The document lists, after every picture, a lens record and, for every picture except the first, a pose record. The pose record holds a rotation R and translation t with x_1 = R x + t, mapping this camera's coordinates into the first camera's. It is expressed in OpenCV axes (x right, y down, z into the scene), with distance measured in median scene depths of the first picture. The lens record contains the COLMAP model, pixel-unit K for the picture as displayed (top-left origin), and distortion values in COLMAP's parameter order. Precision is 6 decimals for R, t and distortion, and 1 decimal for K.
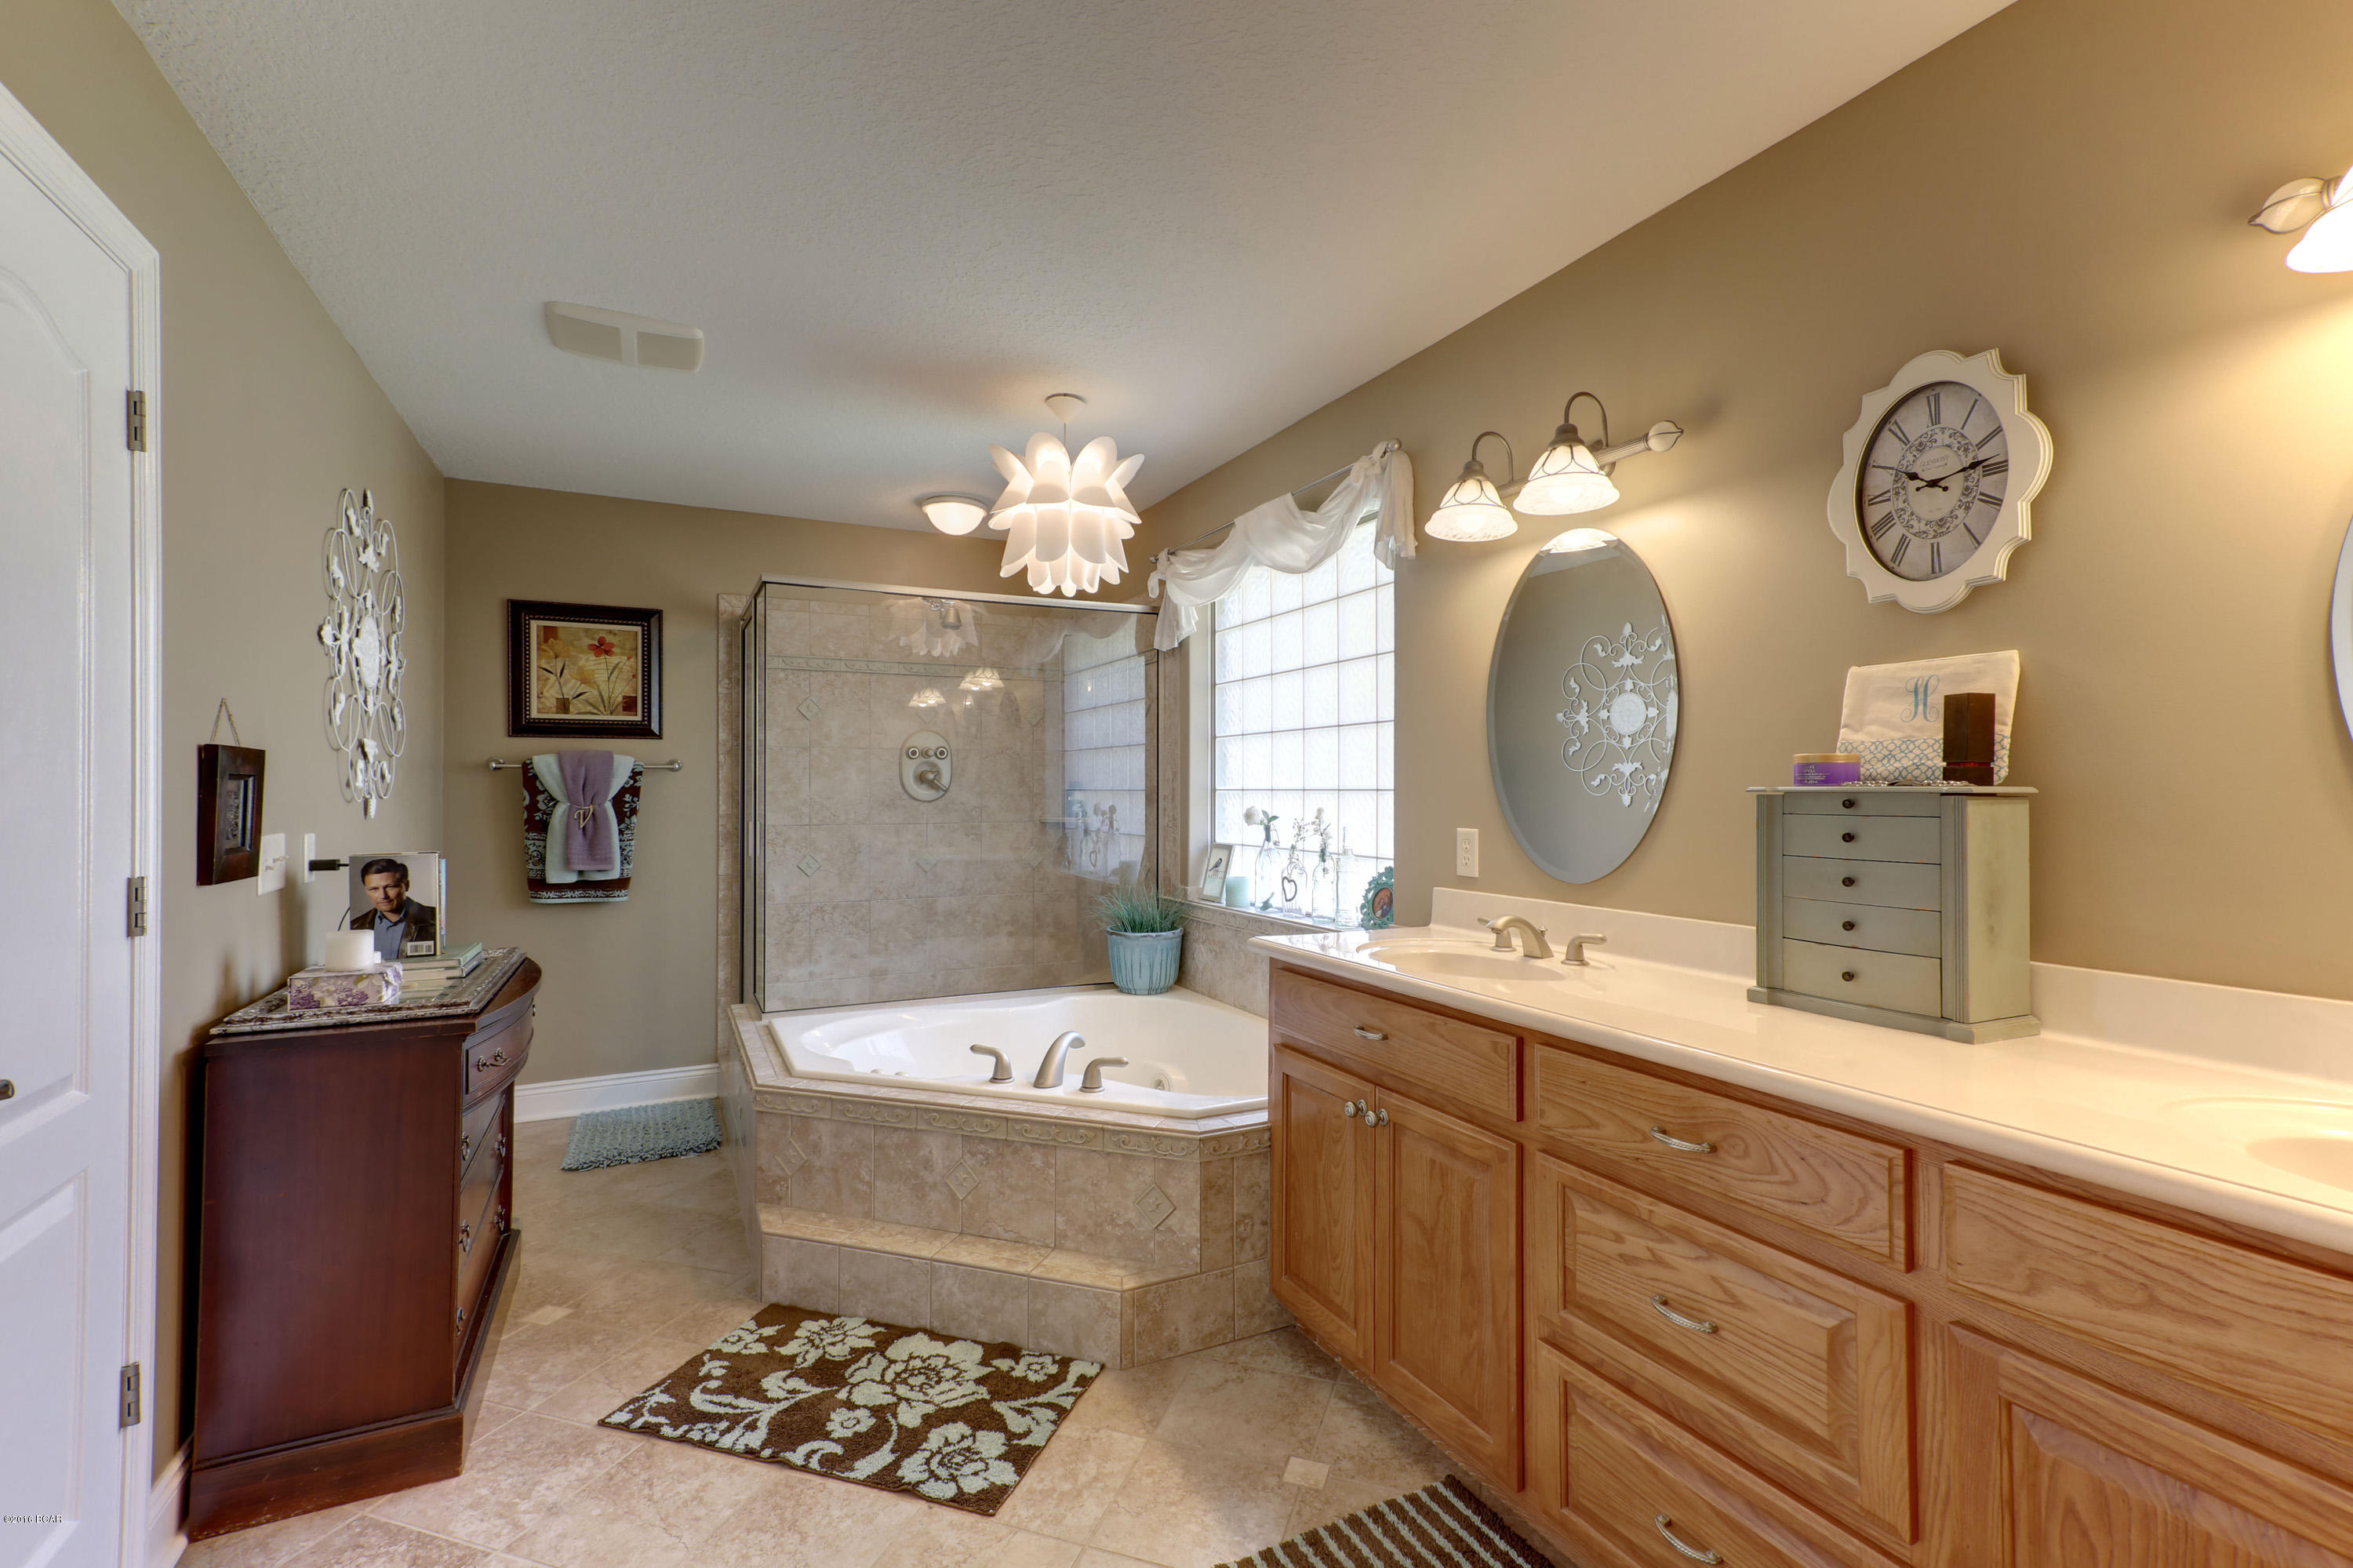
lens RADIAL K [[1051.9, 0, 1174.3], [0, 1051.9, 776.0], [0, 0, 1]] dist [0.019938, 0.000954]
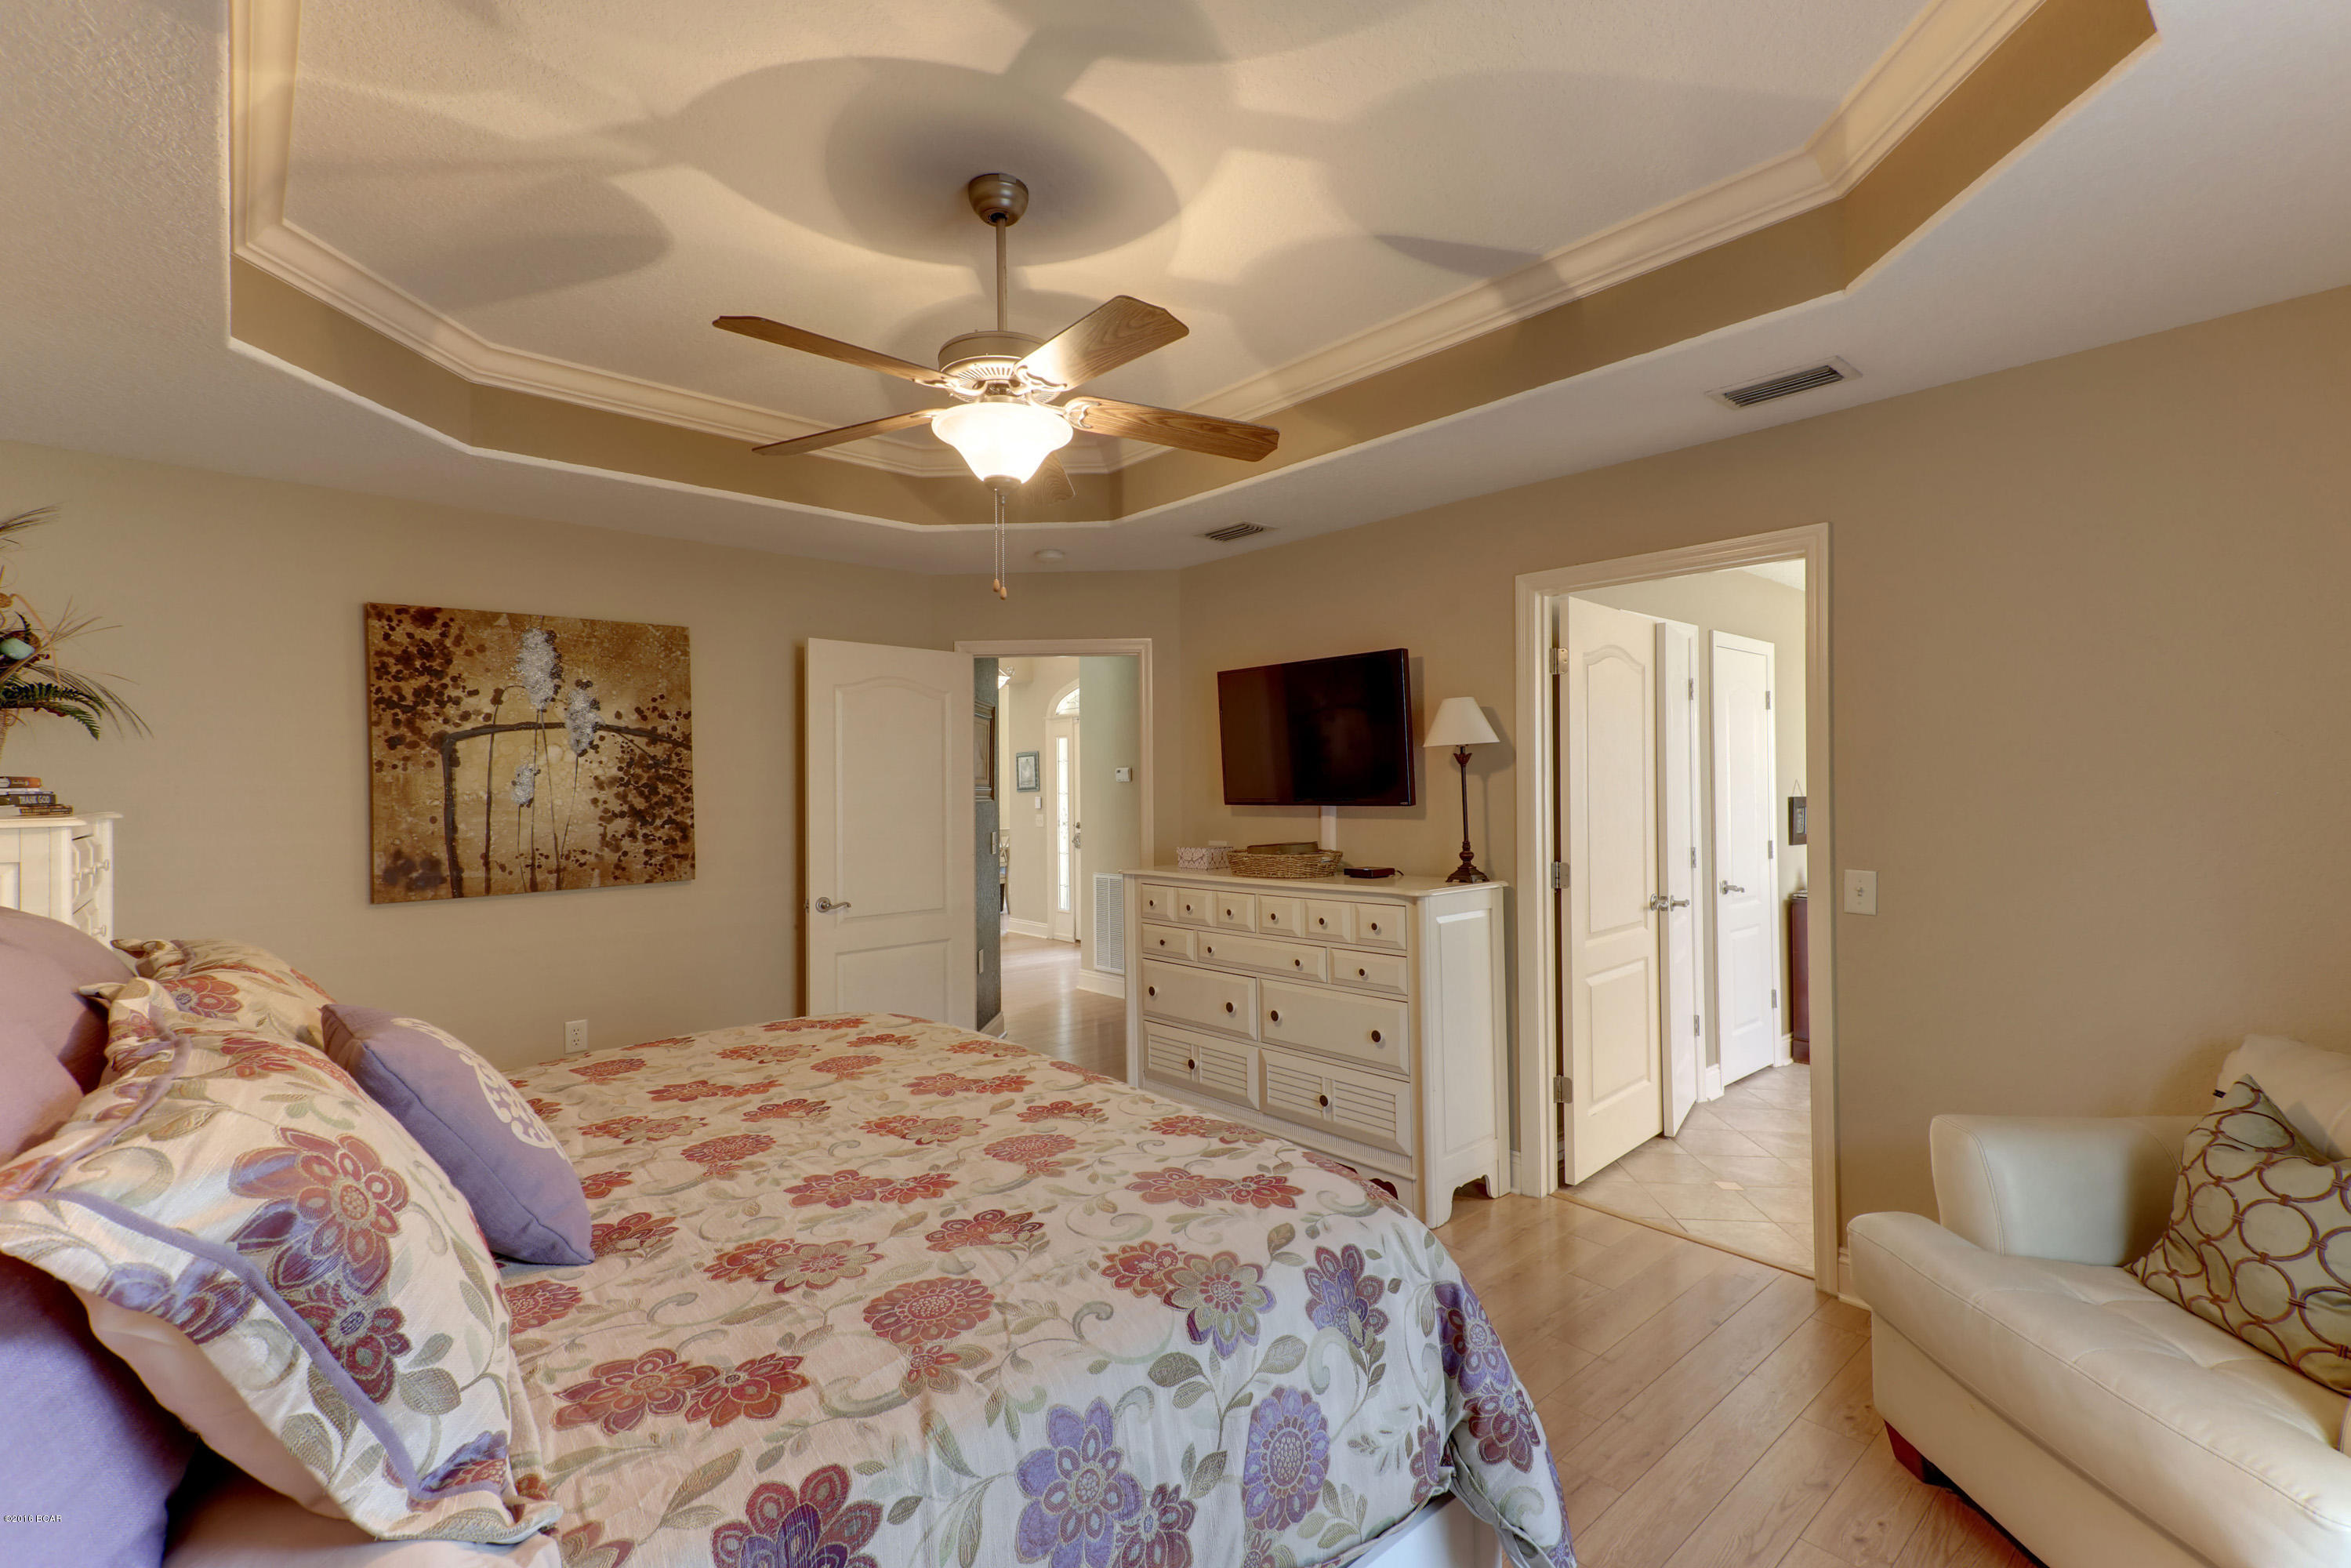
lens RADIAL K [[1069.2, 0, 1175.5], [0, 1069.2, 784.0], [0, 0, 1]] dist [0.018362, 0.000207]
pose [[0.260993, -0.003864, -0.965333, 1.368491], [0.018118, 0.999835, 0.000896, -0.090503], [0.965171, -0.017724, 0.261020, -1.271060]]
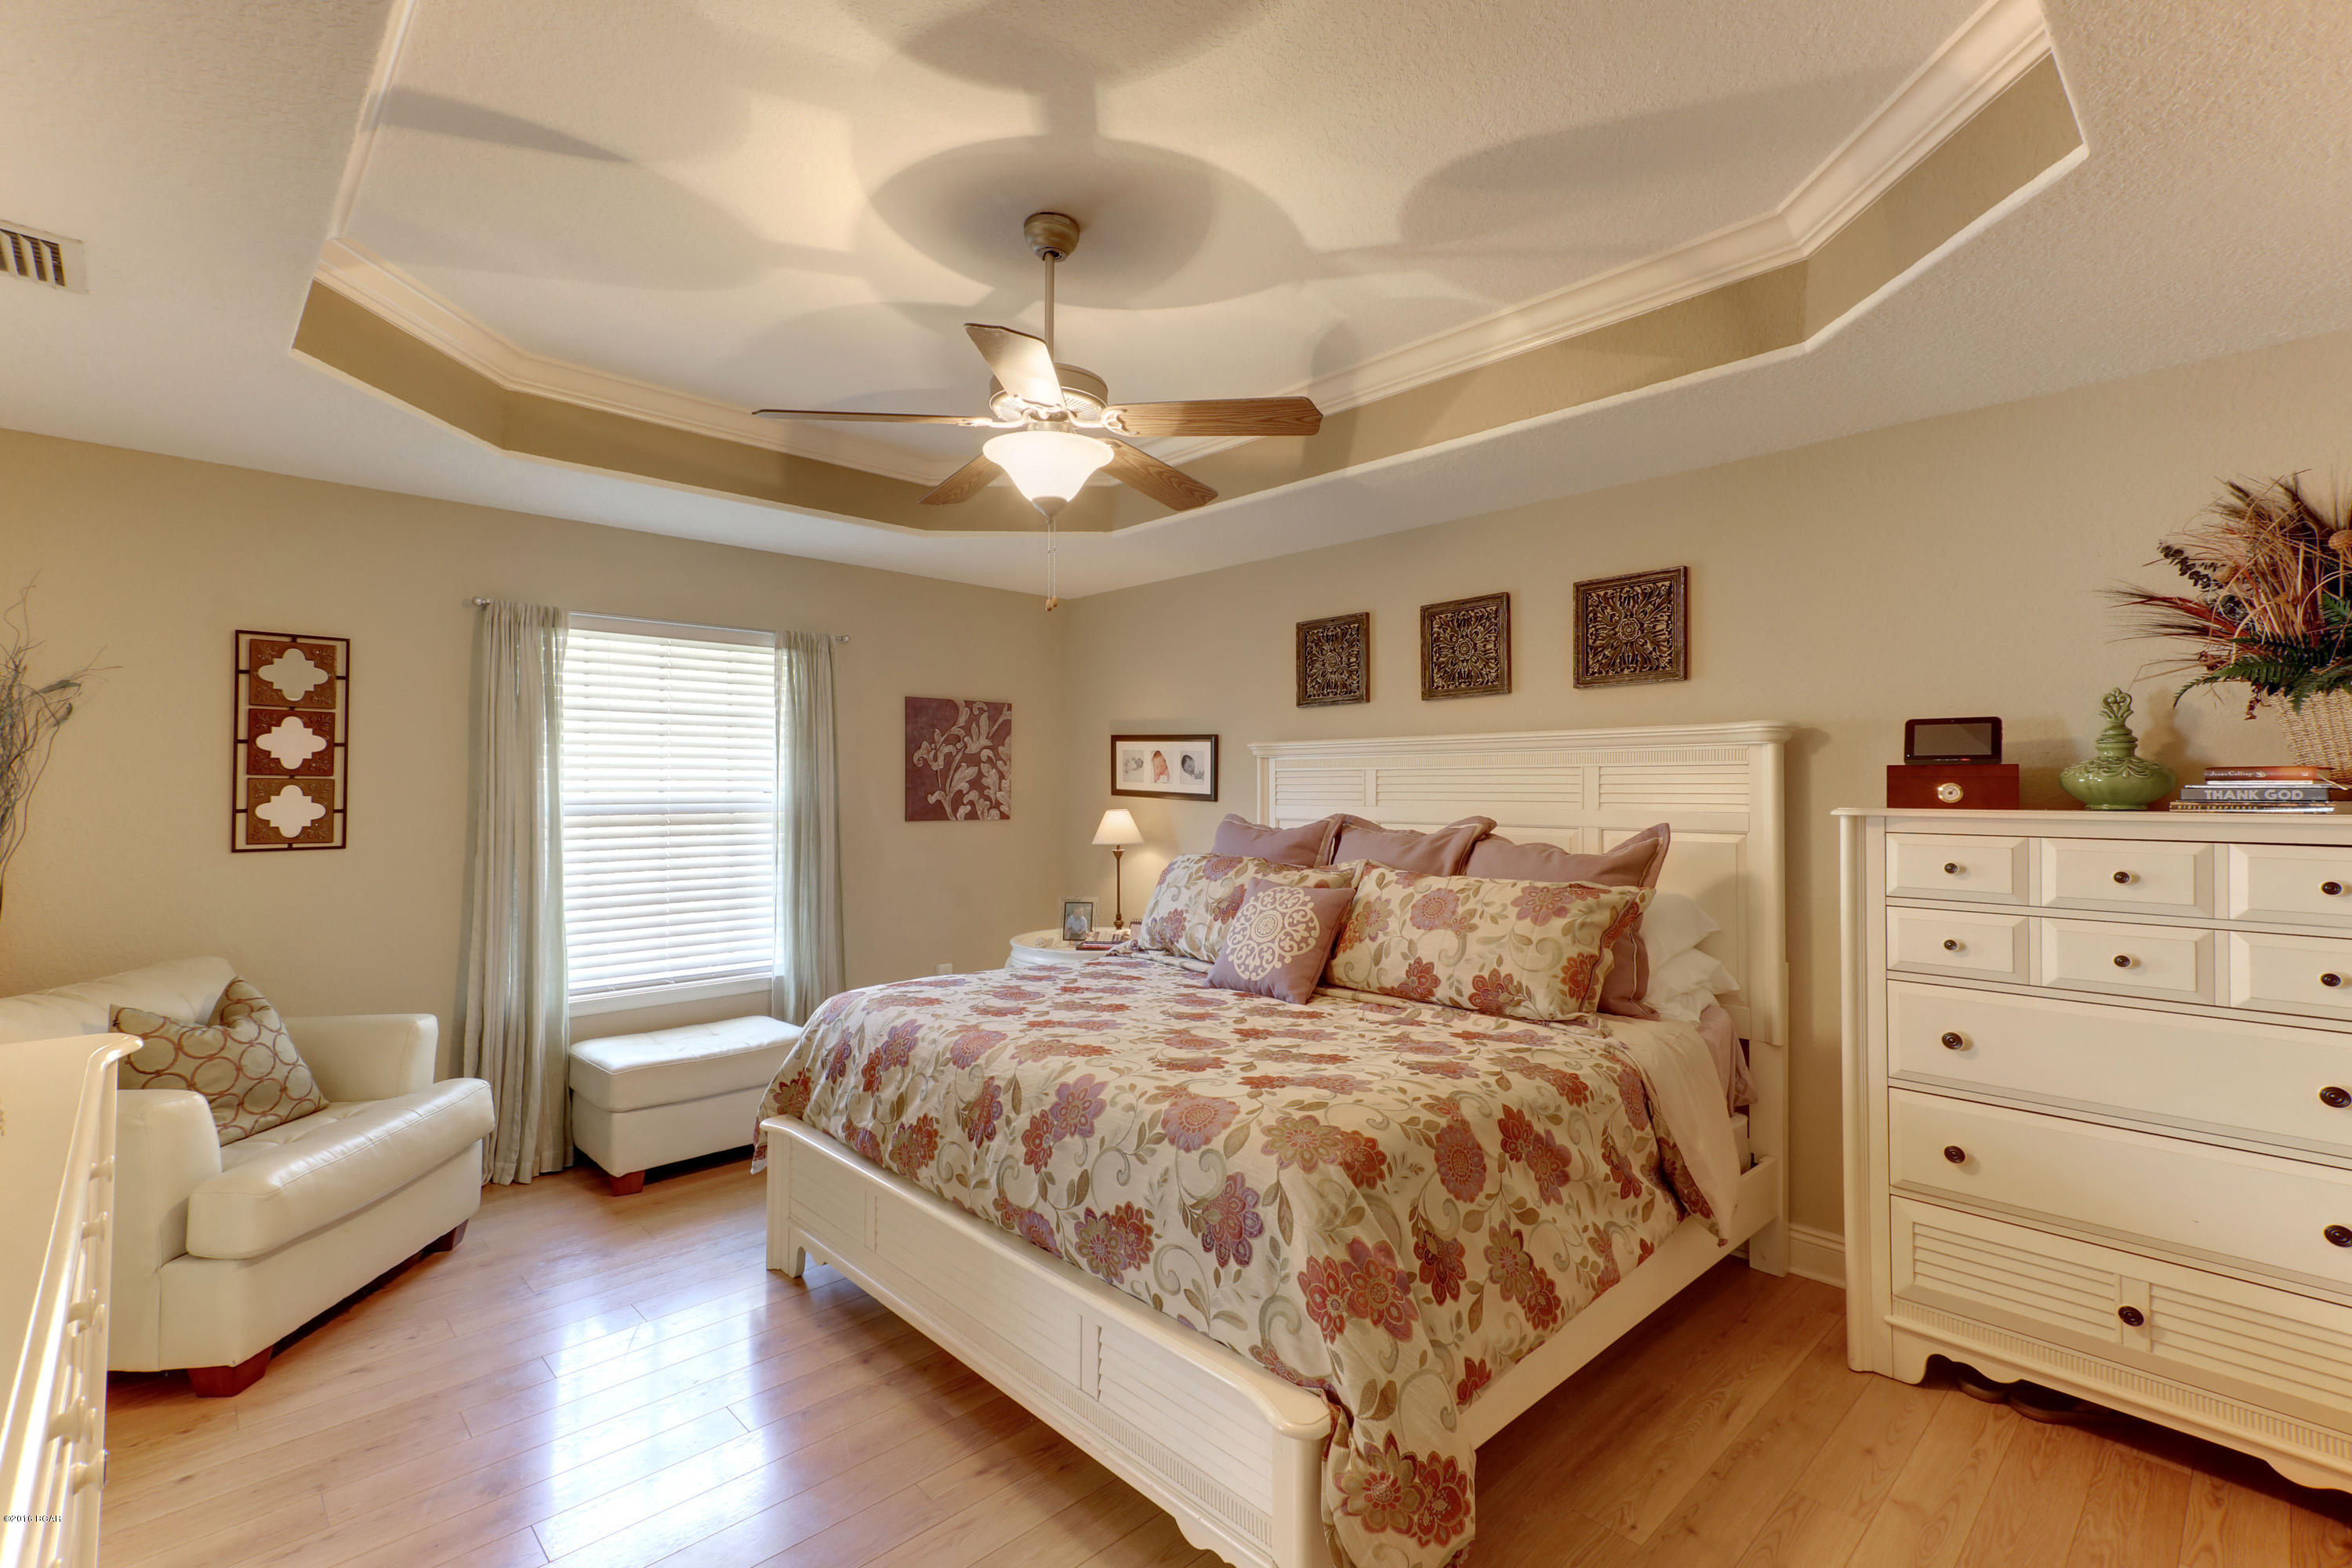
lens RADIAL K [[1051.4, 0, 1173.8], [0, 1051.4, 776.0], [0, 0, 1]] dist [0.019938, 0.000954]
pose [[-0.295592, 0.010749, 0.955254, -1.035310], [-0.013353, 0.999793, -0.015383, -0.085748], [-0.955221, -0.017303, -0.295387, -0.921473]]
